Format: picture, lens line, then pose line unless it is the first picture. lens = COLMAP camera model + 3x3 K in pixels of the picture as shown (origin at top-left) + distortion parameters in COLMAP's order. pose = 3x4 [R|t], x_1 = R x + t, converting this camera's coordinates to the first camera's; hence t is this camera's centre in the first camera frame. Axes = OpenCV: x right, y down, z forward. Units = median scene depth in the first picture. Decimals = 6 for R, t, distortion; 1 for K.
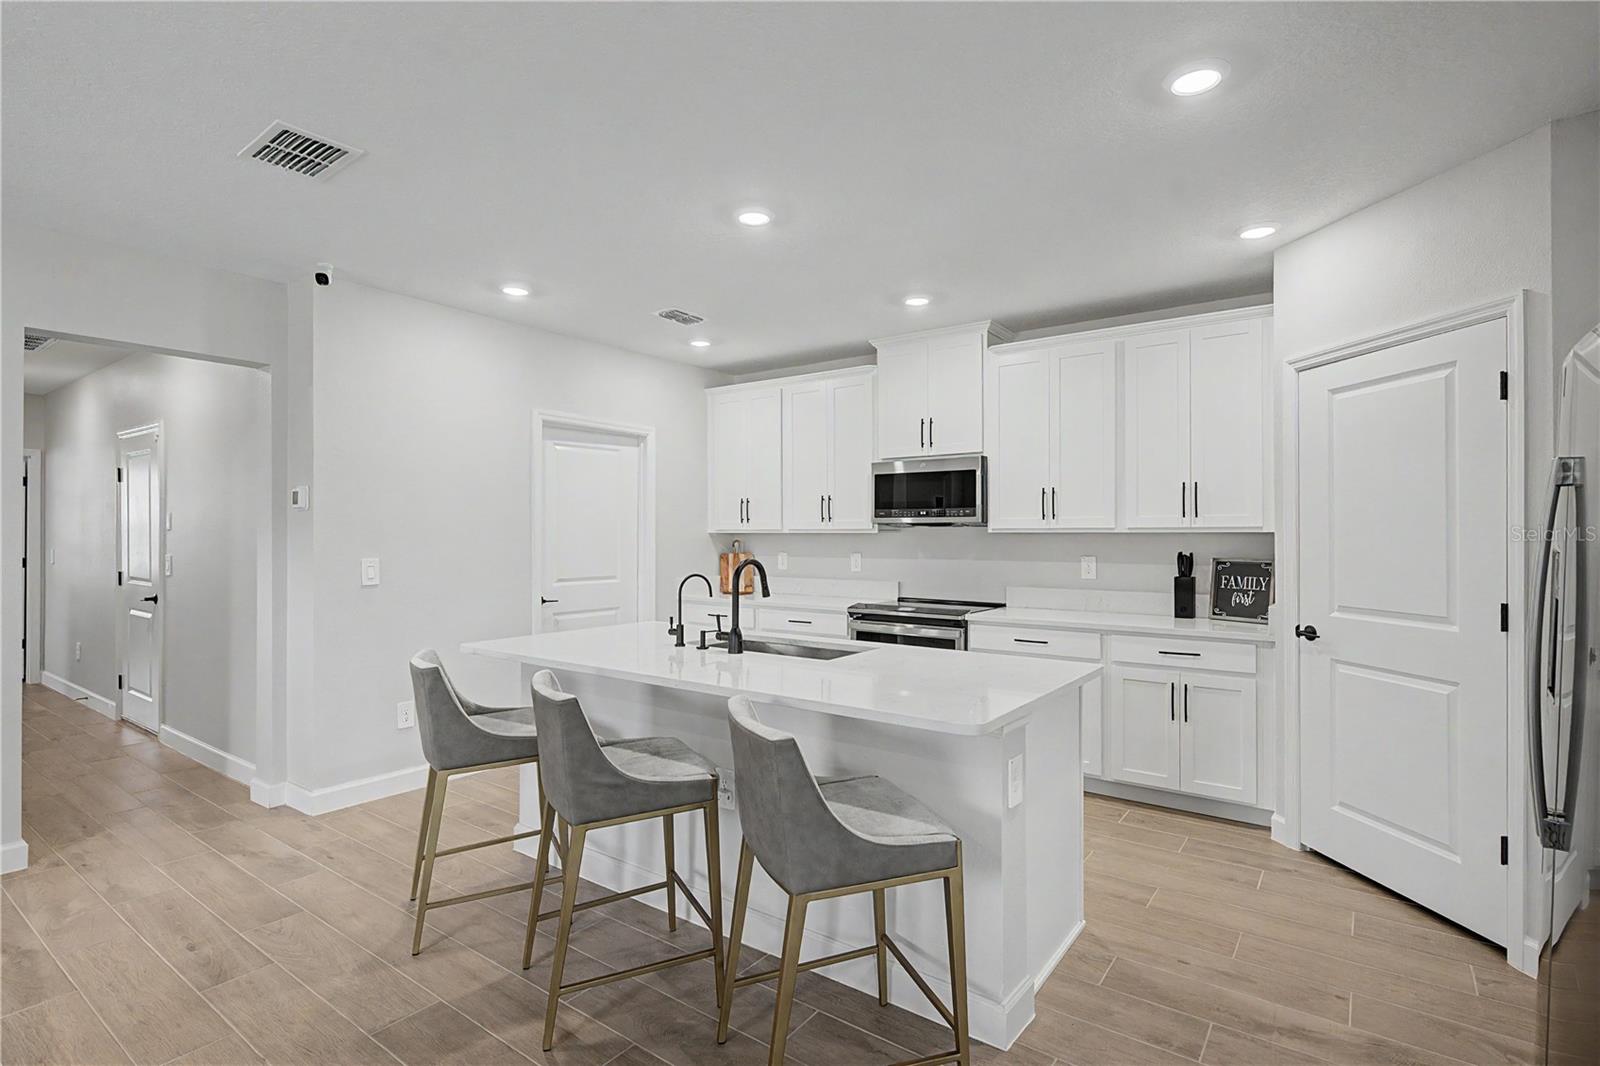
lens RADIAL K [[778.1, 0, 792.3], [0, 778.1, 534.3], [0, 0, 1]] dist [0.004057, -0.001003]
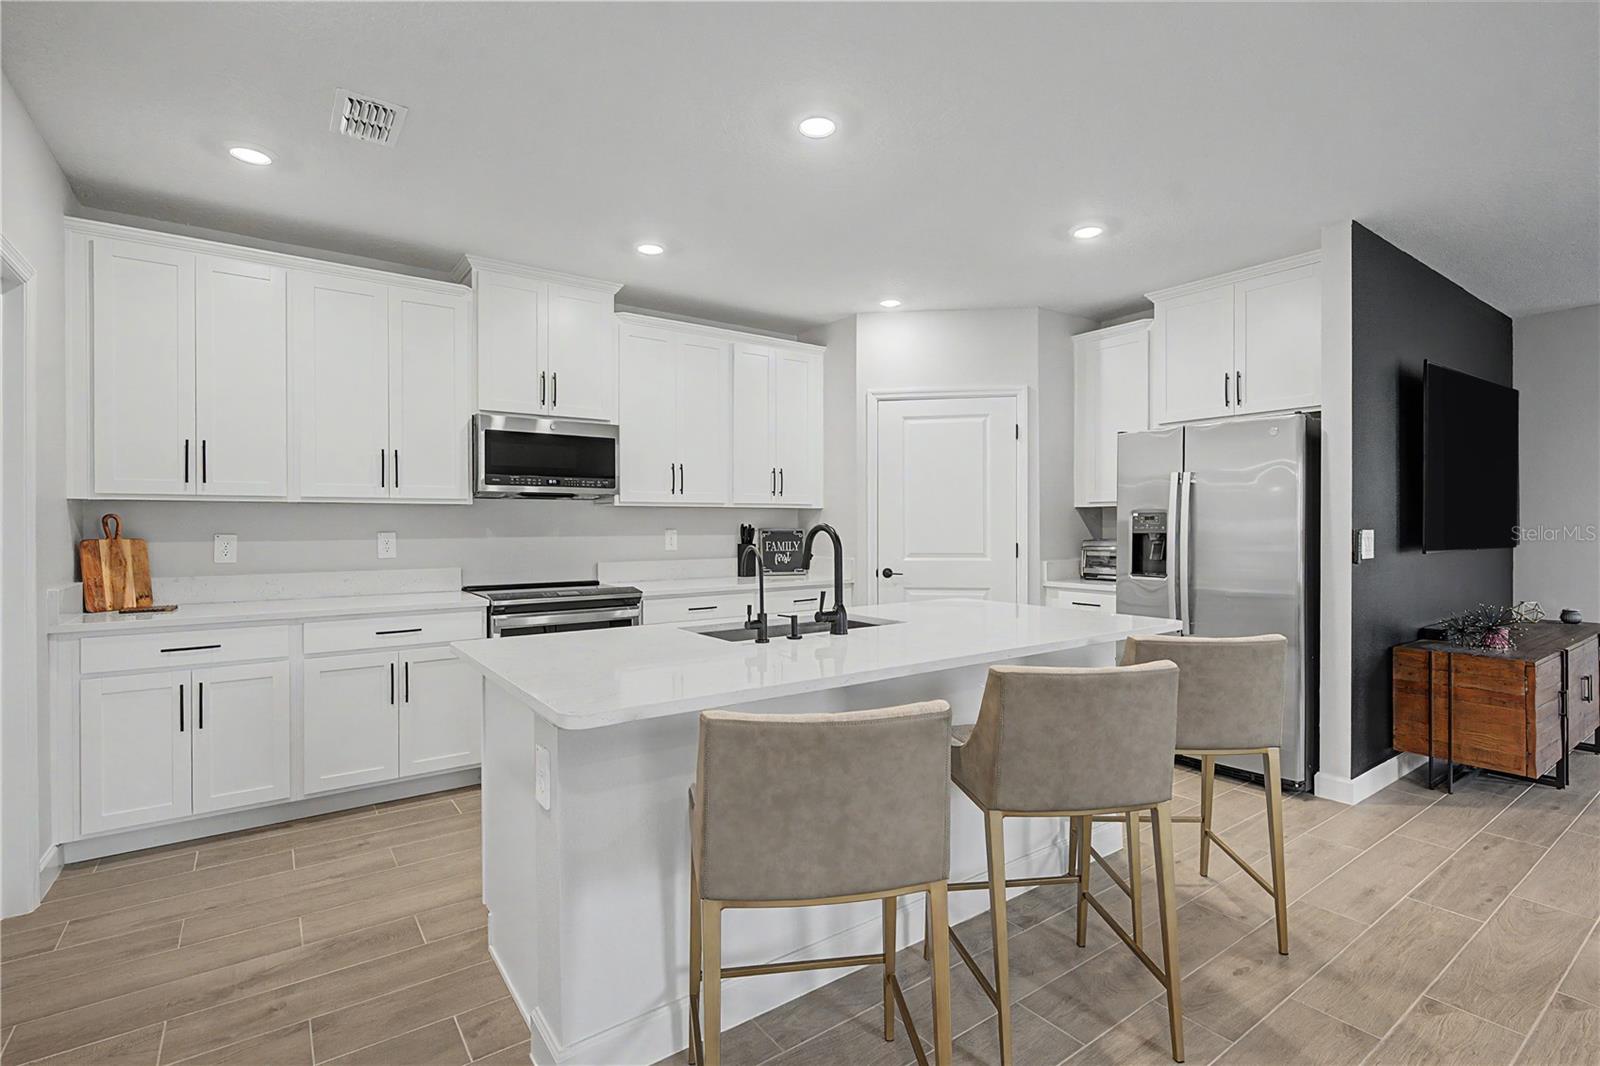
lens RADIAL K [[748.8, 0, 797.1], [0, 748.8, 526.4], [0, 0, 1]] dist [0.003971, -0.001316]
pose [[0.303193, -0.004375, 0.952919, -0.627395], [0.002639, 0.999989, 0.003752, 0.022886], [-0.952926, 0.001377, 0.303201, 0.574002]]
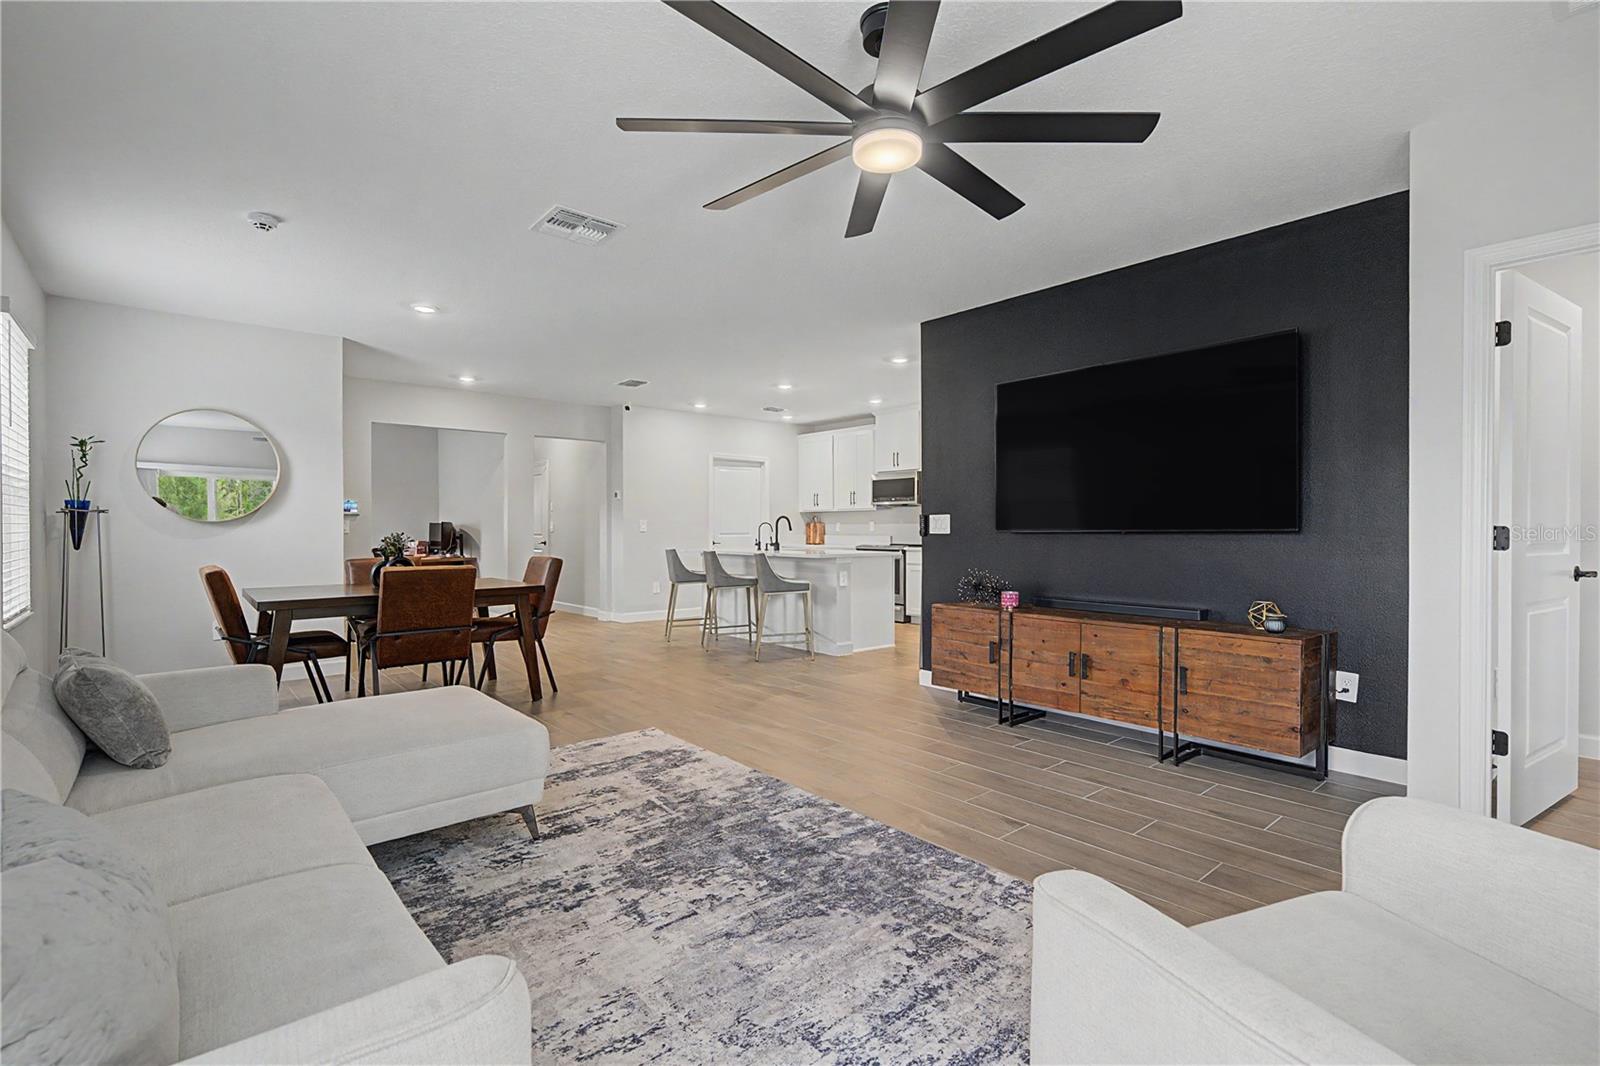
lens RADIAL K [[732.0, 0, 796.4], [0, 732.0, 534.1], [0, 0, 1]] dist [0.003446, -0.000582]
pose [[0.975269, 0.000680, -0.221021, 0.398227], [0.001068, 0.999969, 0.007789, 0.054732], [0.221019, -0.007832, 0.975238, -1.046630]]
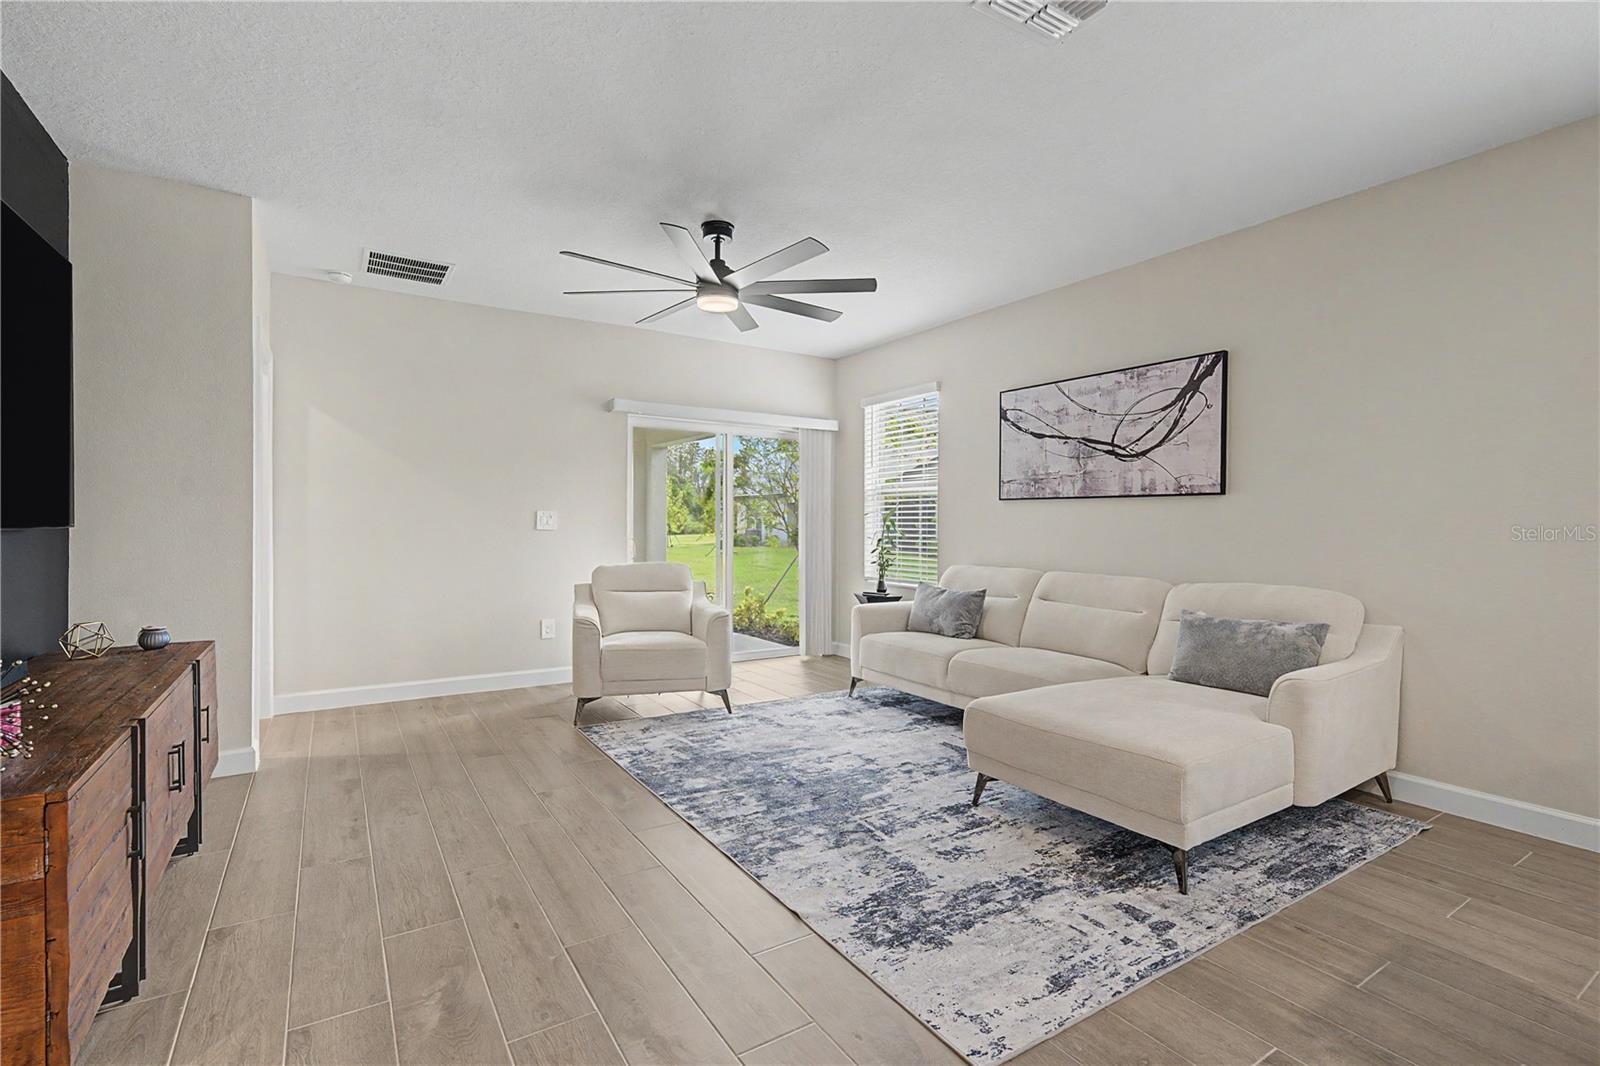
lens RADIAL K [[732.0, 0, 798.5], [0, 732.0, 525.6], [0, 0, 1]] dist [0.003446, -0.000582]
pose [[-0.934845, -0.005826, 0.355008, -0.057793], [-0.005742, 0.999983, 0.001290, 0.052446], [-0.355009, -0.000833, -0.934863, 0.263469]]
